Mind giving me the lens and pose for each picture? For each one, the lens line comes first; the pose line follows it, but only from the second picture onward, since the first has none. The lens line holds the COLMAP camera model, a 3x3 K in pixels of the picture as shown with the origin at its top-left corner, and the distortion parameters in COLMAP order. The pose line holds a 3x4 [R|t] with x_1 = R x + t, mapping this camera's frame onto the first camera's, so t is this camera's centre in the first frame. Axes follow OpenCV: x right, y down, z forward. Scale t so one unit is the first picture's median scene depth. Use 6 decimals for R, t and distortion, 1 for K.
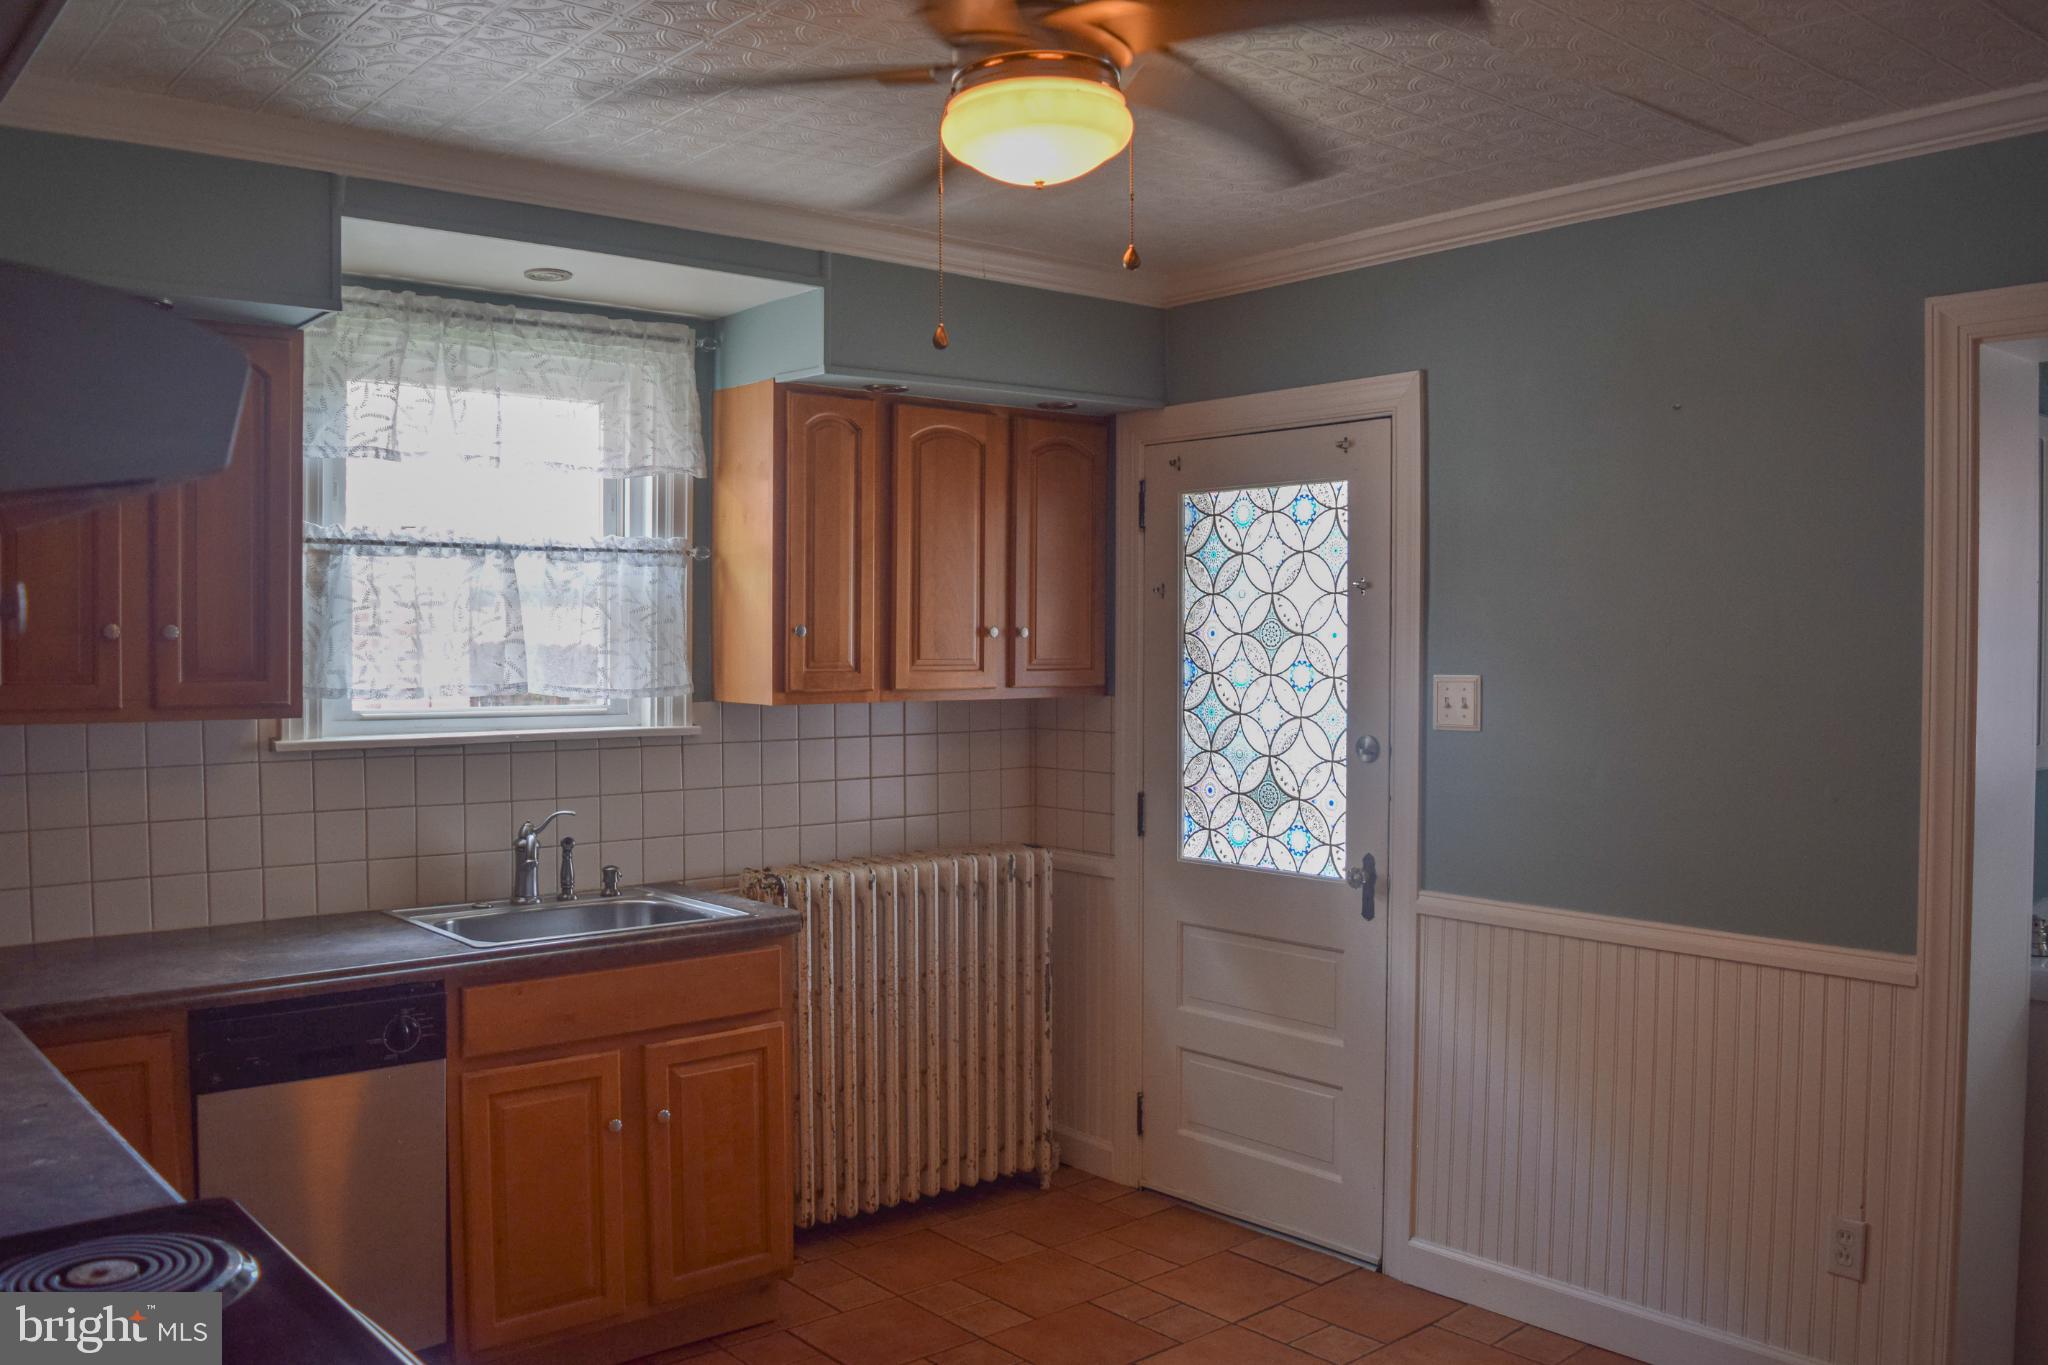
lens RADIAL K [[1695.0, 0, 1024.0], [0, 1695.0, 682.5], [0, 0, 1]] dist [-0.076659, 0.002427]
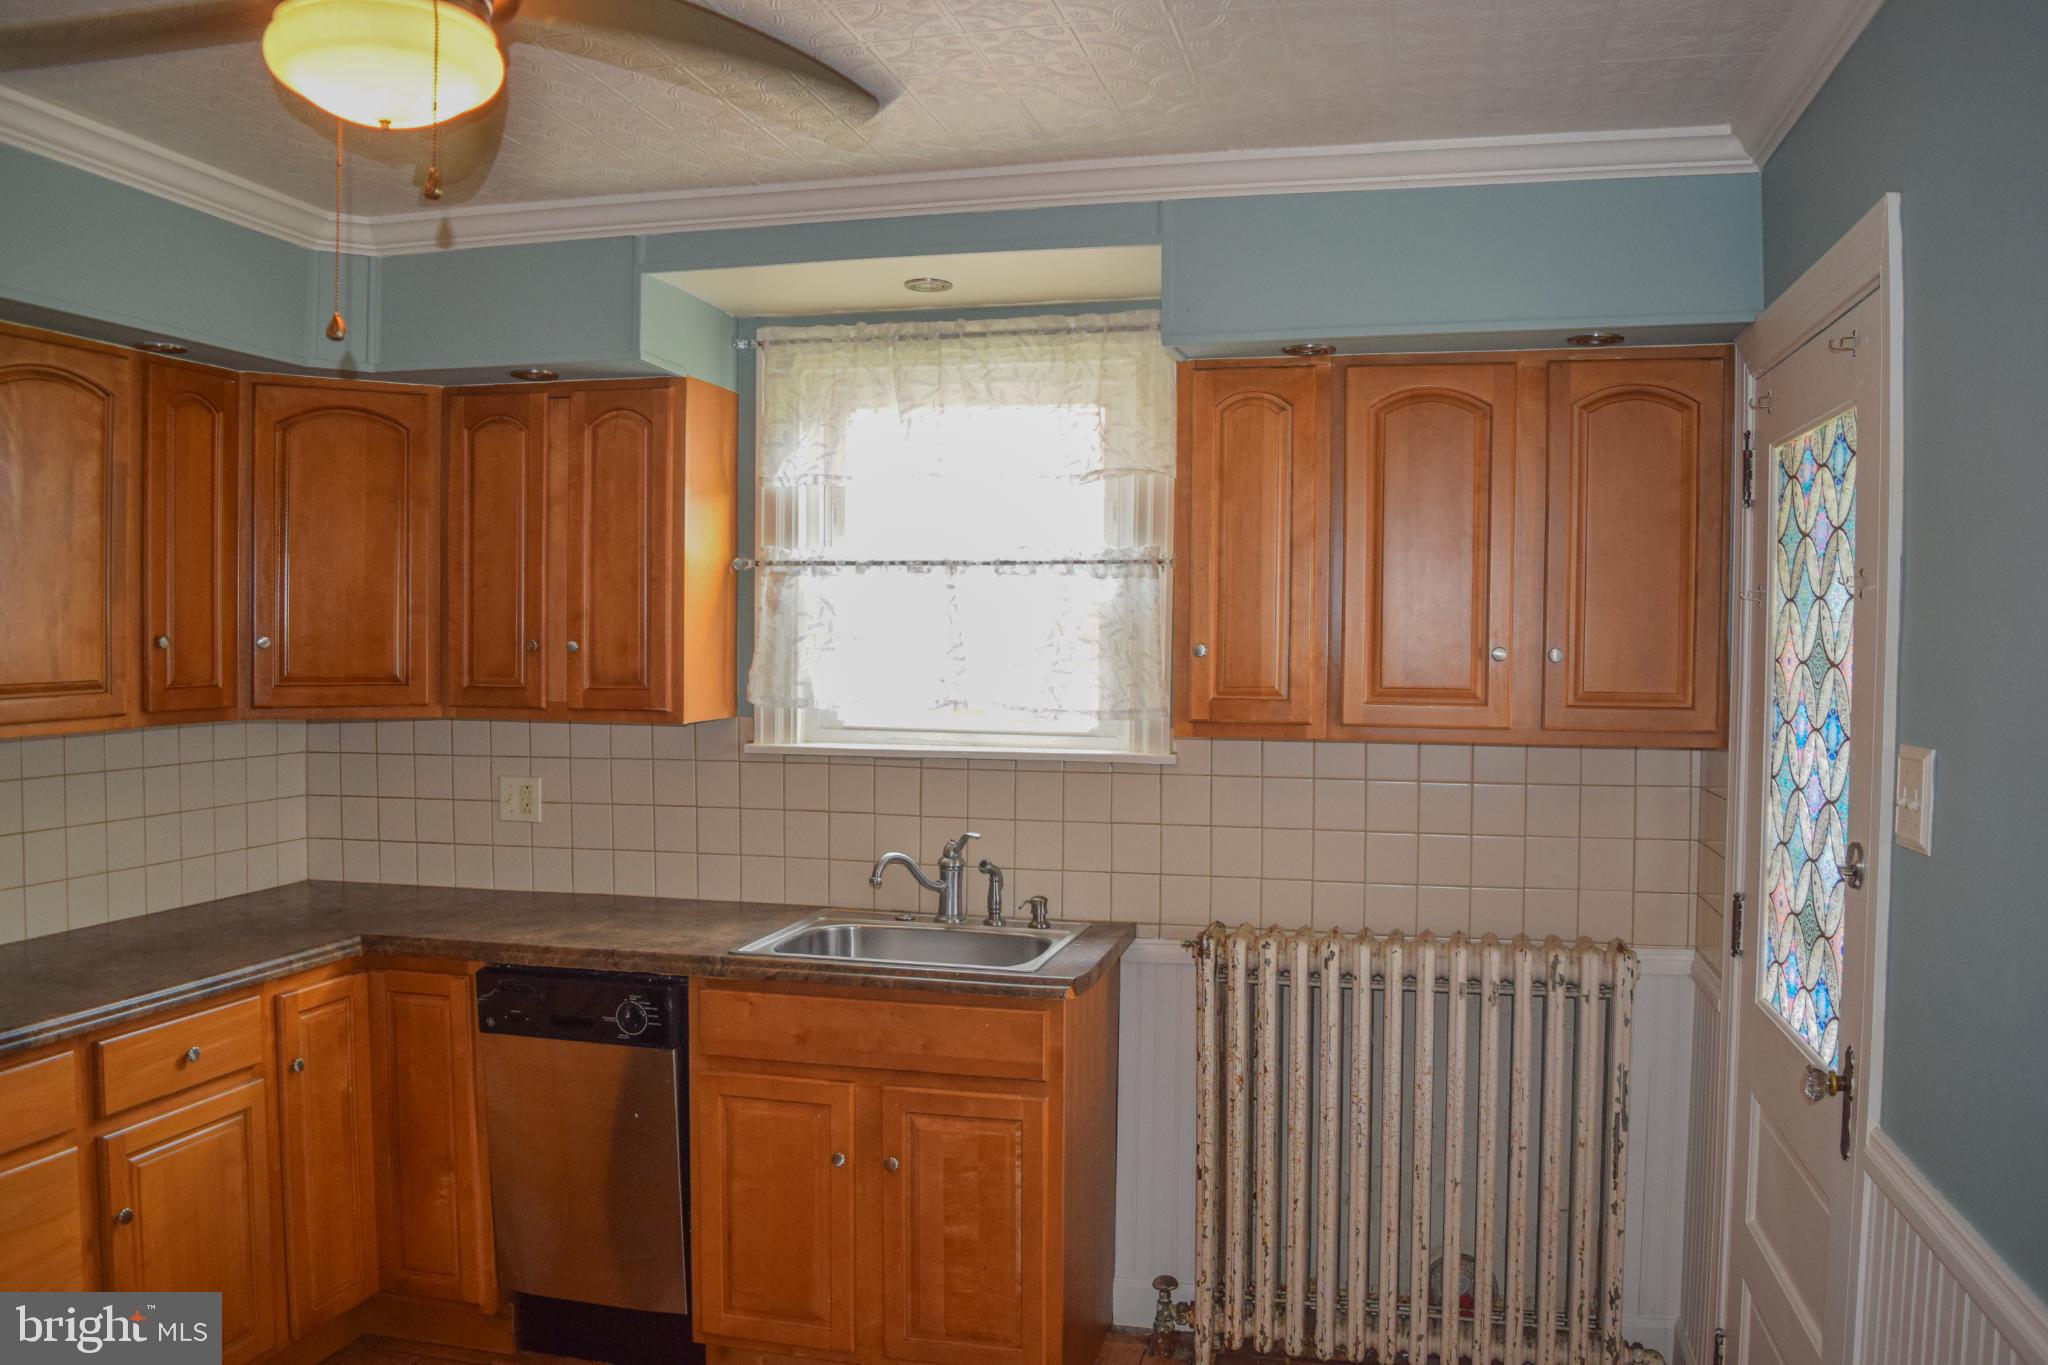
lens RADIAL K [[1614.7, 0, 1024.0], [0, 1614.7, 682.5], [0, 0, 1]] dist [-0.089497, 0.014177]
pose [[0.584771, 0.026661, -0.810760, 0.490104], [-0.029852, 0.999490, 0.011336, -0.021655], [0.810649, 0.017574, 0.585269, 0.472900]]
